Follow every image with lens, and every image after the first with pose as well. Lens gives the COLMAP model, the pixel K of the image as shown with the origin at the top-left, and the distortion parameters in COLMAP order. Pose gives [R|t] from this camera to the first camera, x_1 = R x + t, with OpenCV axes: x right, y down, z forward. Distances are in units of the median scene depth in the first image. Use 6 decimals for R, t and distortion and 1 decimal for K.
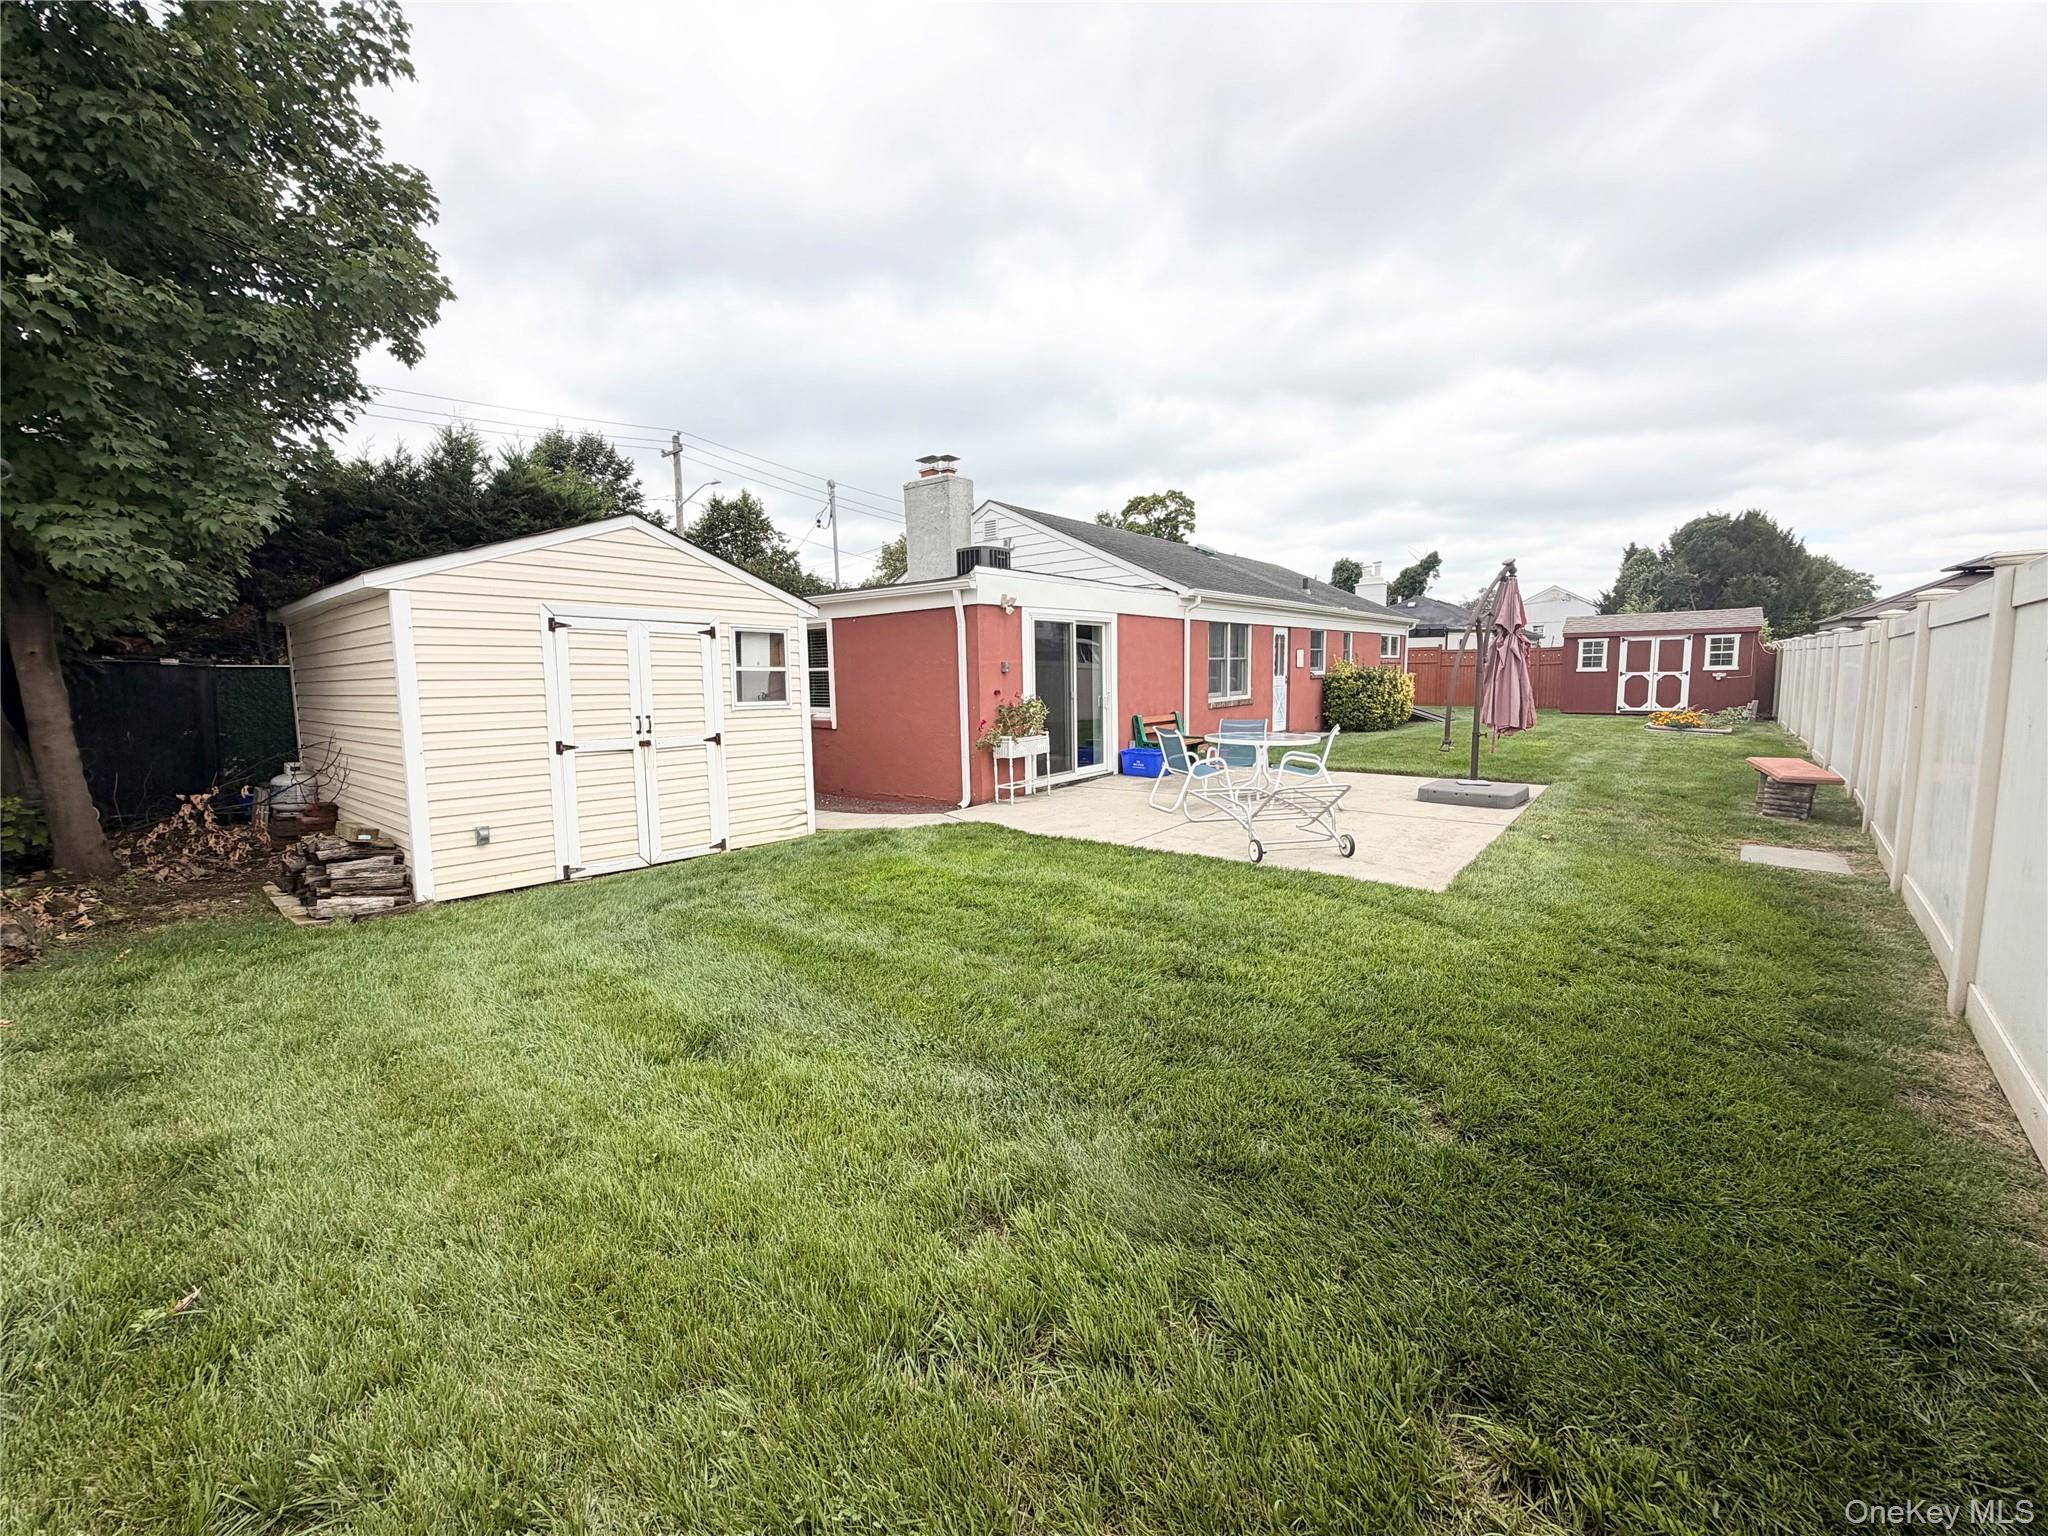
lens RADIAL K [[813.6, 0, 1006.9], [0, 813.6, 770.6], [0, 0, 1]] dist [0.000129, 0.000482]
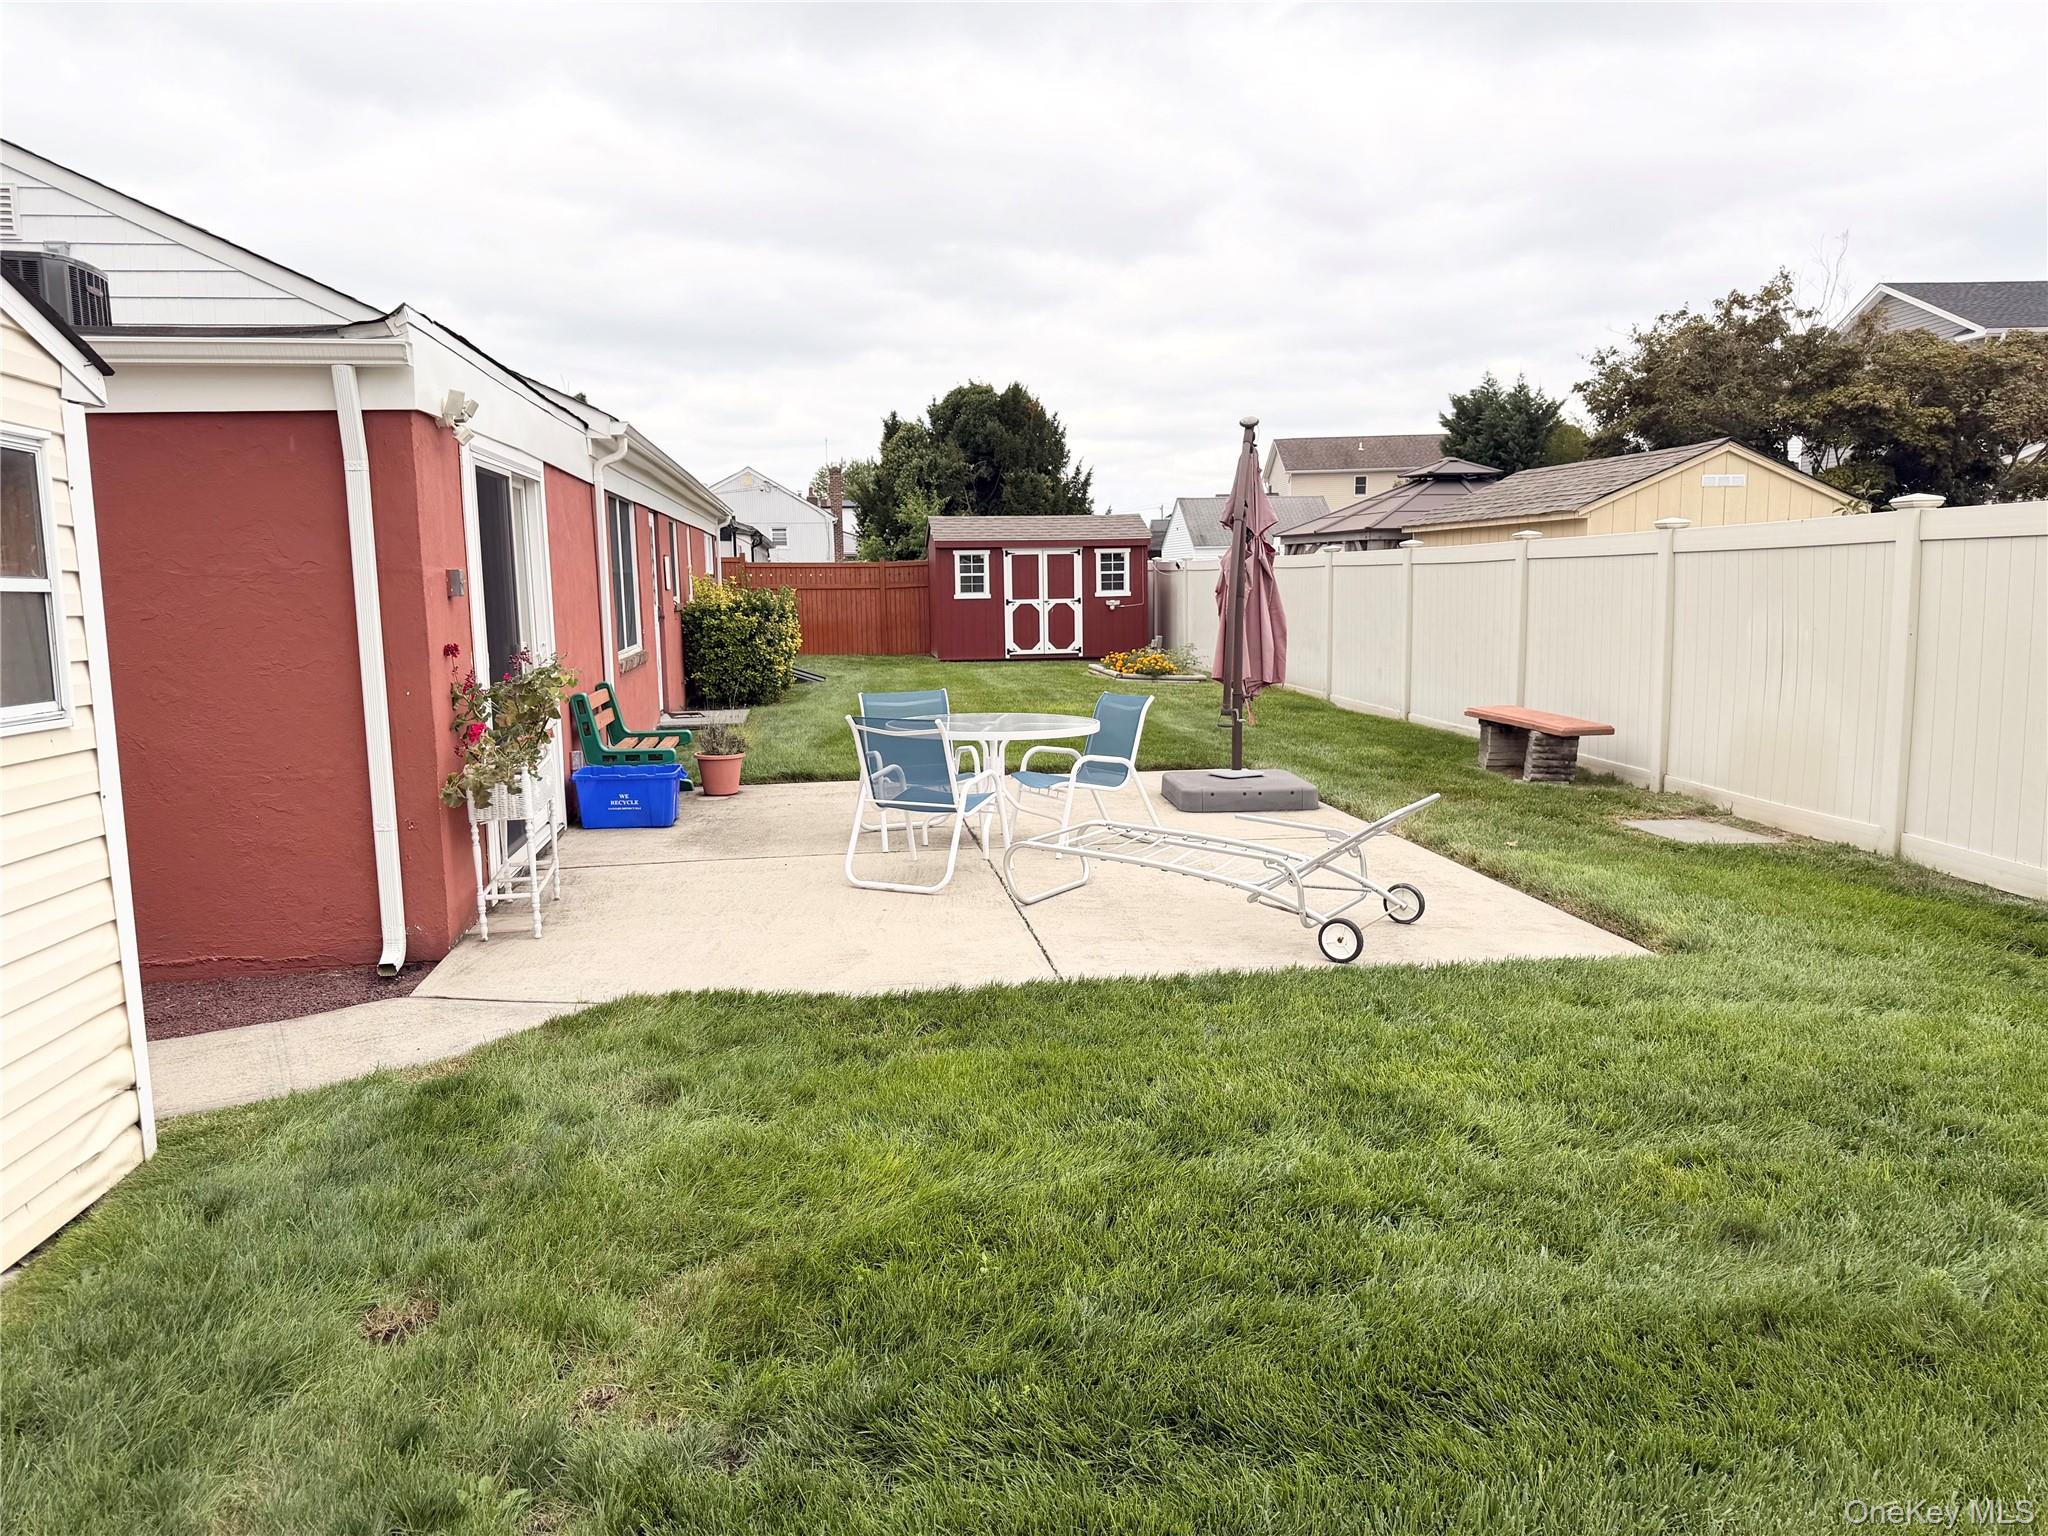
lens RADIAL K [[1444.5, 0, 1009.6], [0, 1444.5, 773.1], [0, 0, 1]] dist [0.106876, -0.004330]
pose [[0.685810, -0.087888, 0.722455, -0.160088], [0.089768, 0.995317, 0.035867, -0.018833], [-0.722223, 0.040255, 0.690487, 0.161856]]
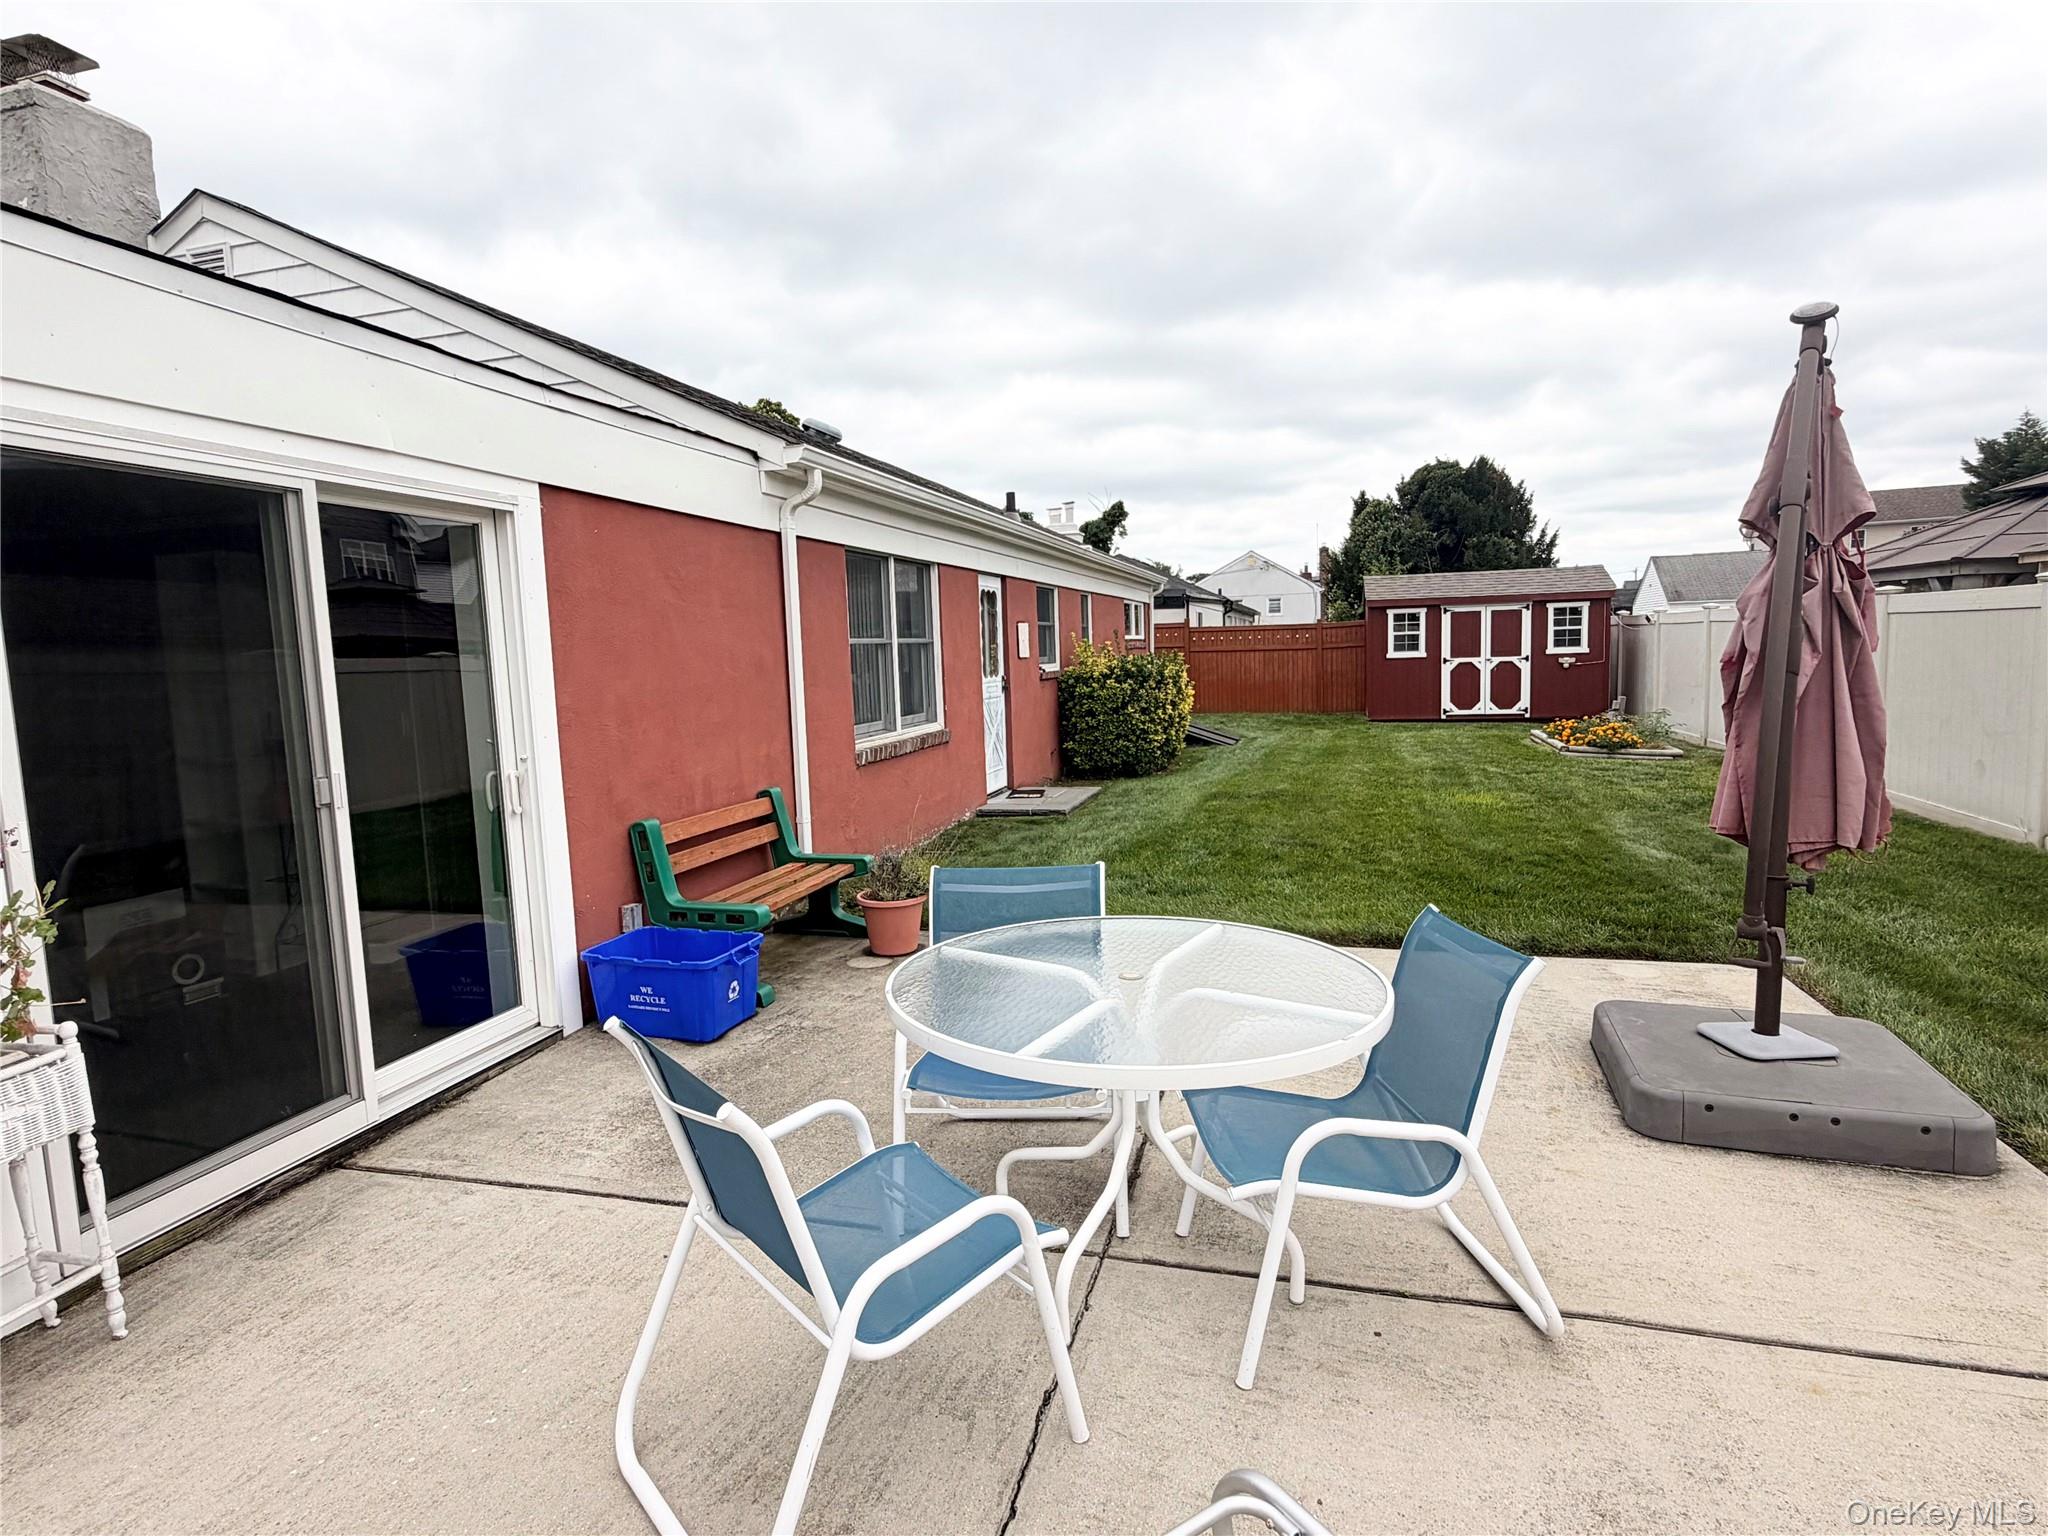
lens RADIAL K [[1088.2, 0, 1009.9], [0, 1088.2, 766.5], [0, 0, 1]] dist [-0.001886, 0.000019]
pose [[0.920934, -0.051655, 0.386280, 0.077432], [0.061496, 0.998021, -0.013153, -0.044791], [-0.384836, 0.035867, 0.922288, 0.334800]]
